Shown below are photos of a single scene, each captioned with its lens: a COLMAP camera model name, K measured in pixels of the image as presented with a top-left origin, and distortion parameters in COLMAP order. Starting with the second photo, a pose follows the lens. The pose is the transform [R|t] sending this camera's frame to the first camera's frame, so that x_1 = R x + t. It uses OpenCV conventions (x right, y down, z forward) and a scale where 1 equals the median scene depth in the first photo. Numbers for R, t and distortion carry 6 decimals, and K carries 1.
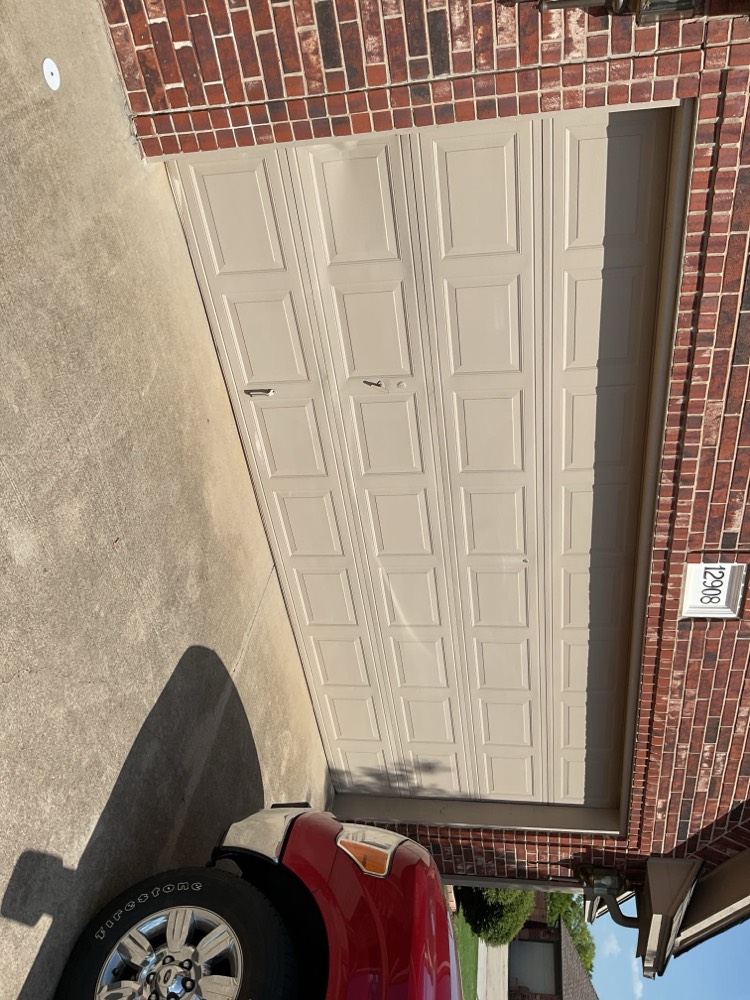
lens RADIAL K [[858.4, 0, 375.0], [0, 858.4, 500.0], [0, 0, 1]] dist [0.124208, -0.235394]
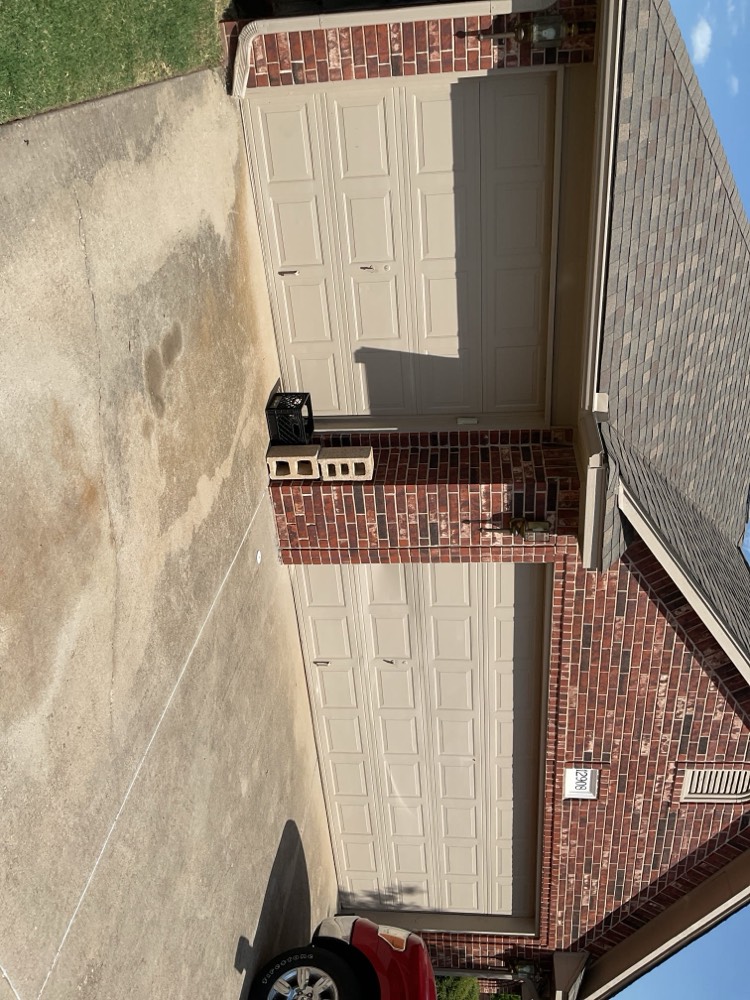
lens RADIAL K [[858.4, 0, 375.0], [0, 858.4, 500.0], [0, 0, 1]] dist [0.124208, -0.235394]
pose [[0.997886, 0.023893, 0.060441, -0.137521], [-0.016872, 0.993324, -0.114117, -0.248889], [-0.062765, 0.112856, 0.991627, -0.746975]]
